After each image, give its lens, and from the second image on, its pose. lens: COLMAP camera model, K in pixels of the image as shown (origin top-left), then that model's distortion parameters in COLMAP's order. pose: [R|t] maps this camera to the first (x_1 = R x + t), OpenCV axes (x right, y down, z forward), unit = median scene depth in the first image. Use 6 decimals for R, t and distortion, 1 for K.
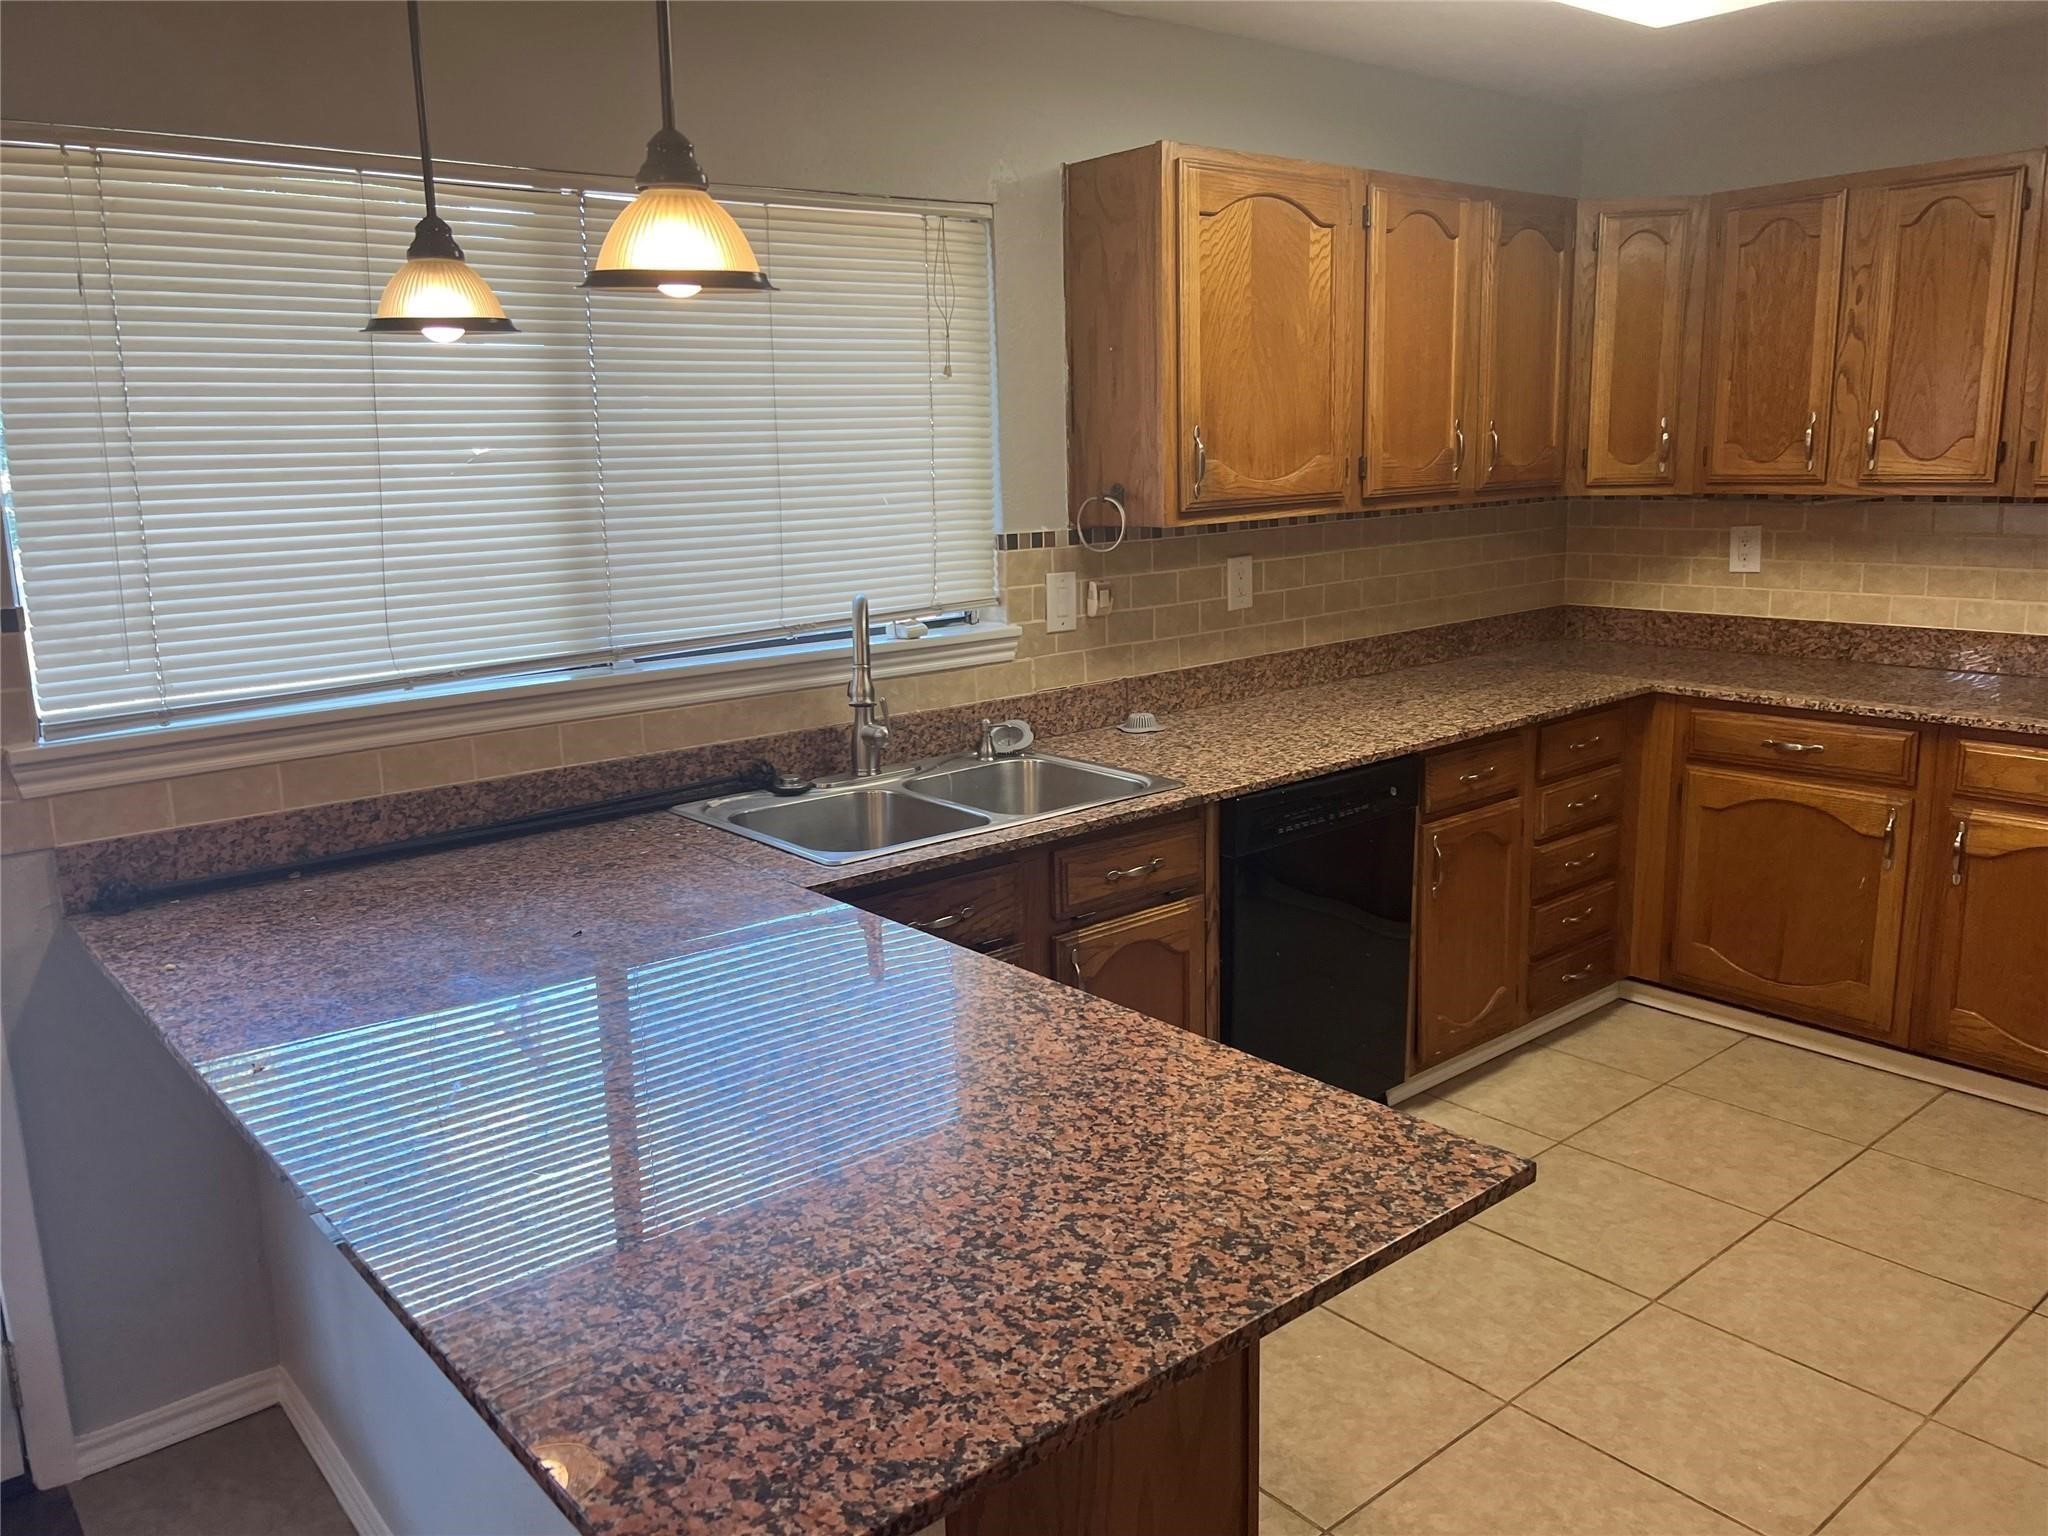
lens RADIAL K [[1564.9, 0, 1024.0], [0, 1564.9, 768.0], [0, 0, 1]] dist [0.059113, -0.053927]
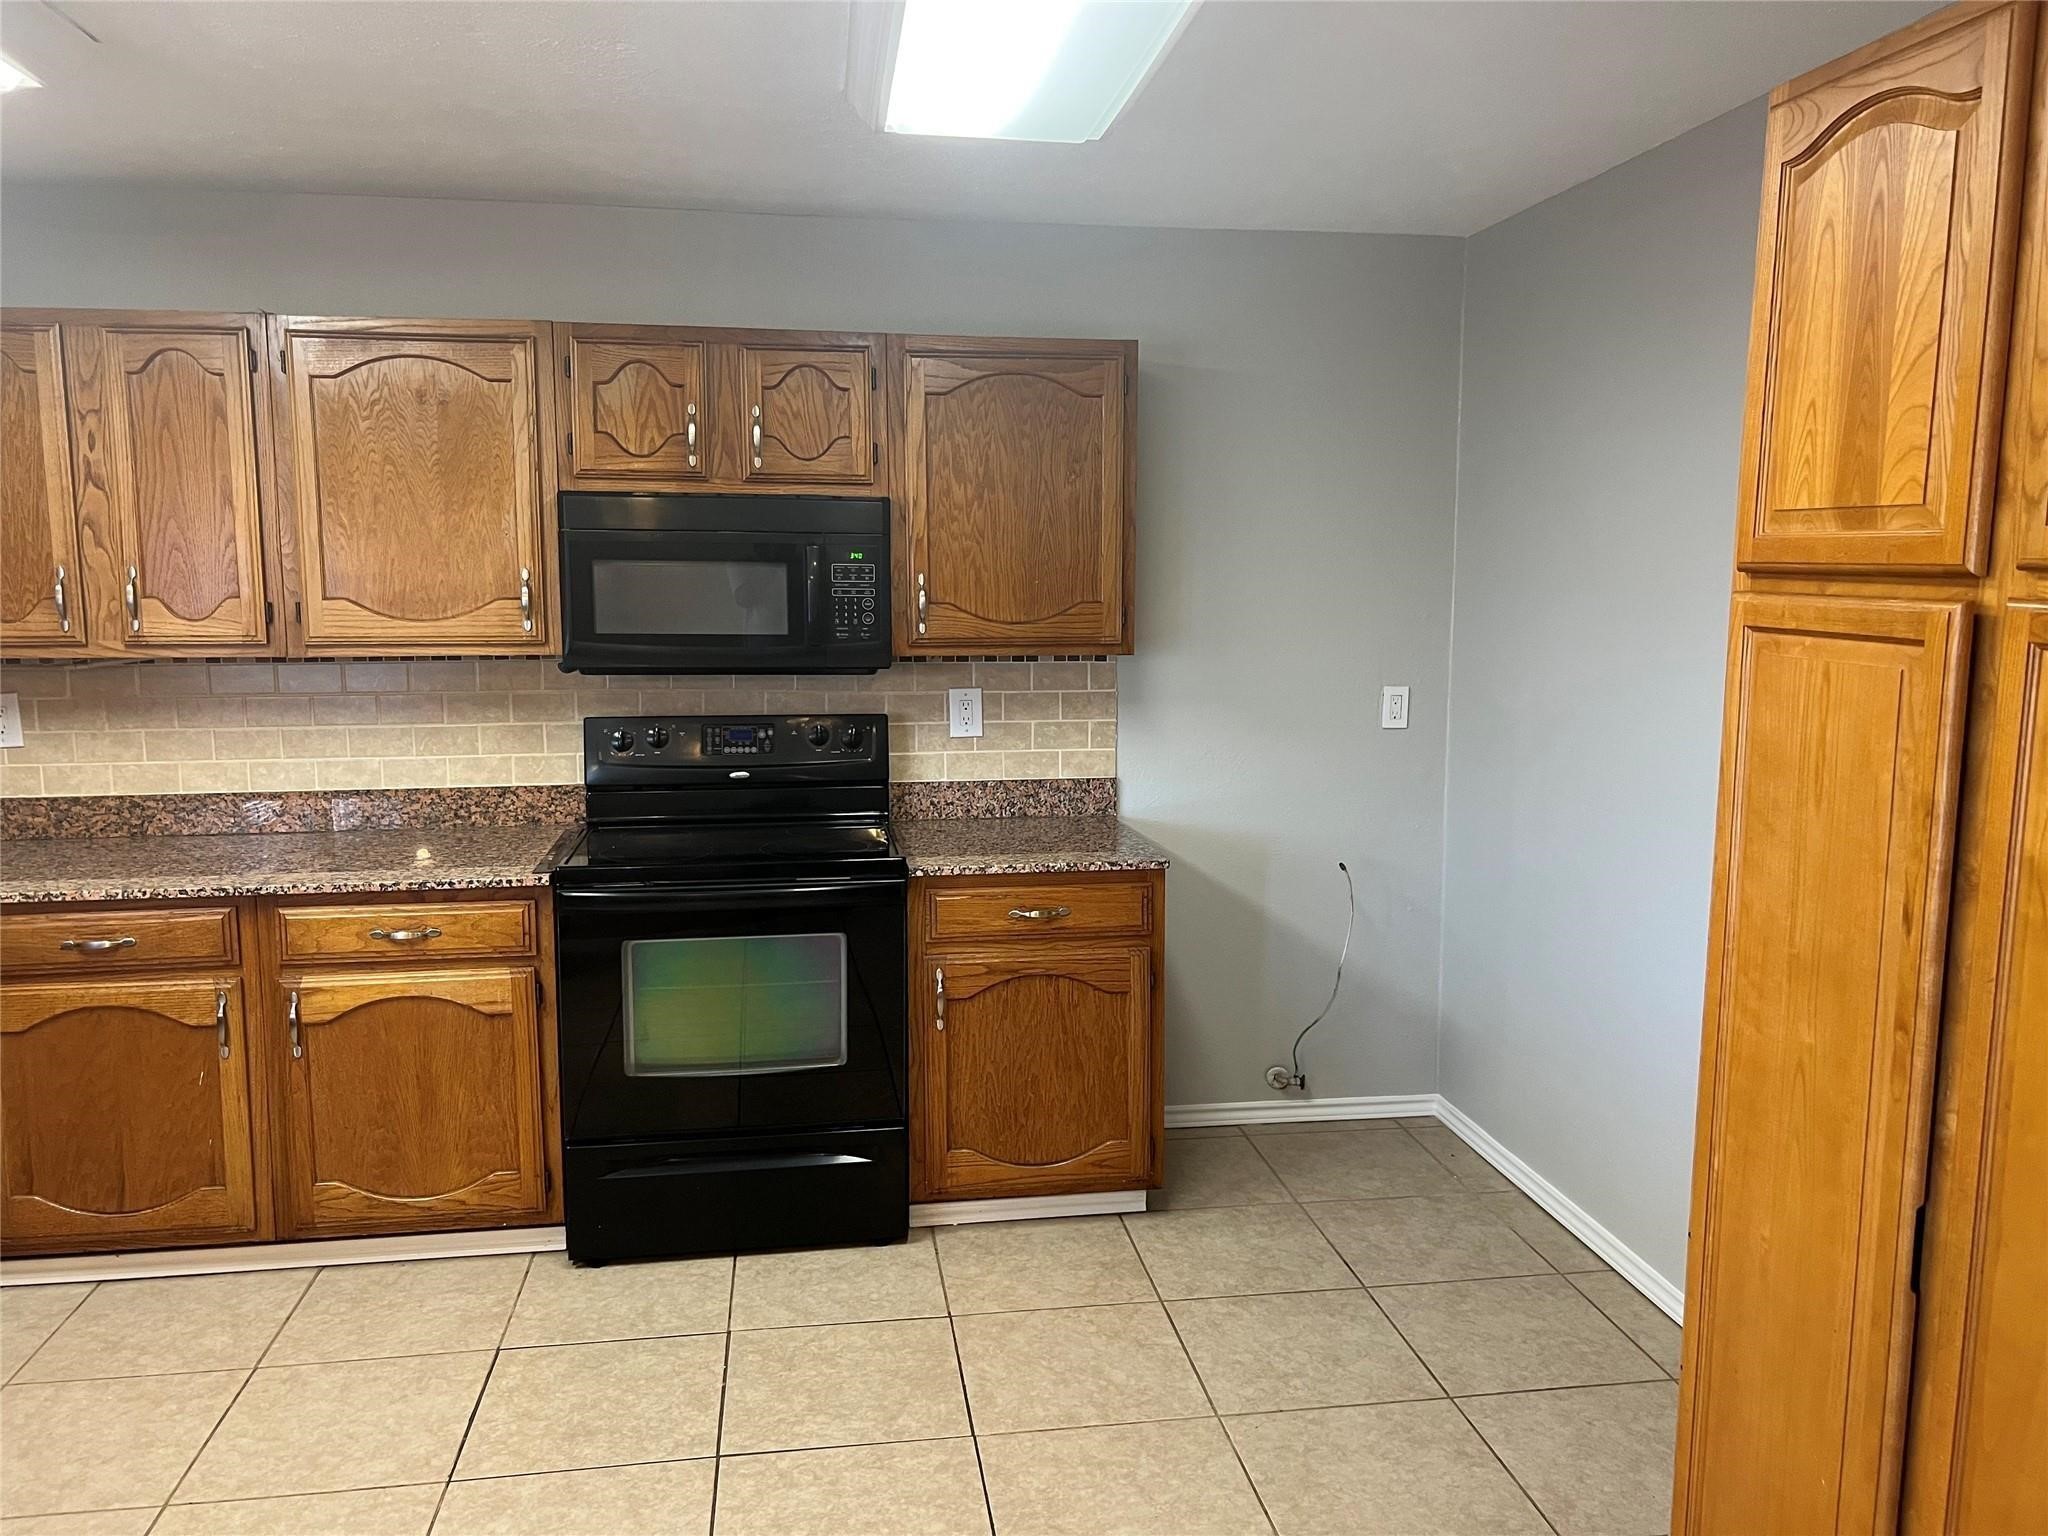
lens RADIAL K [[1503.1, 0, 1024.0], [0, 1503.1, 768.0], [0, 0, 1]] dist [0.051705, -0.069096]
pose [[0.520648, -0.086781, 0.849349, 0.050673], [0.160568, 0.987022, 0.002419, -0.030014], [-0.838536, 0.135119, 0.527825, 0.120408]]
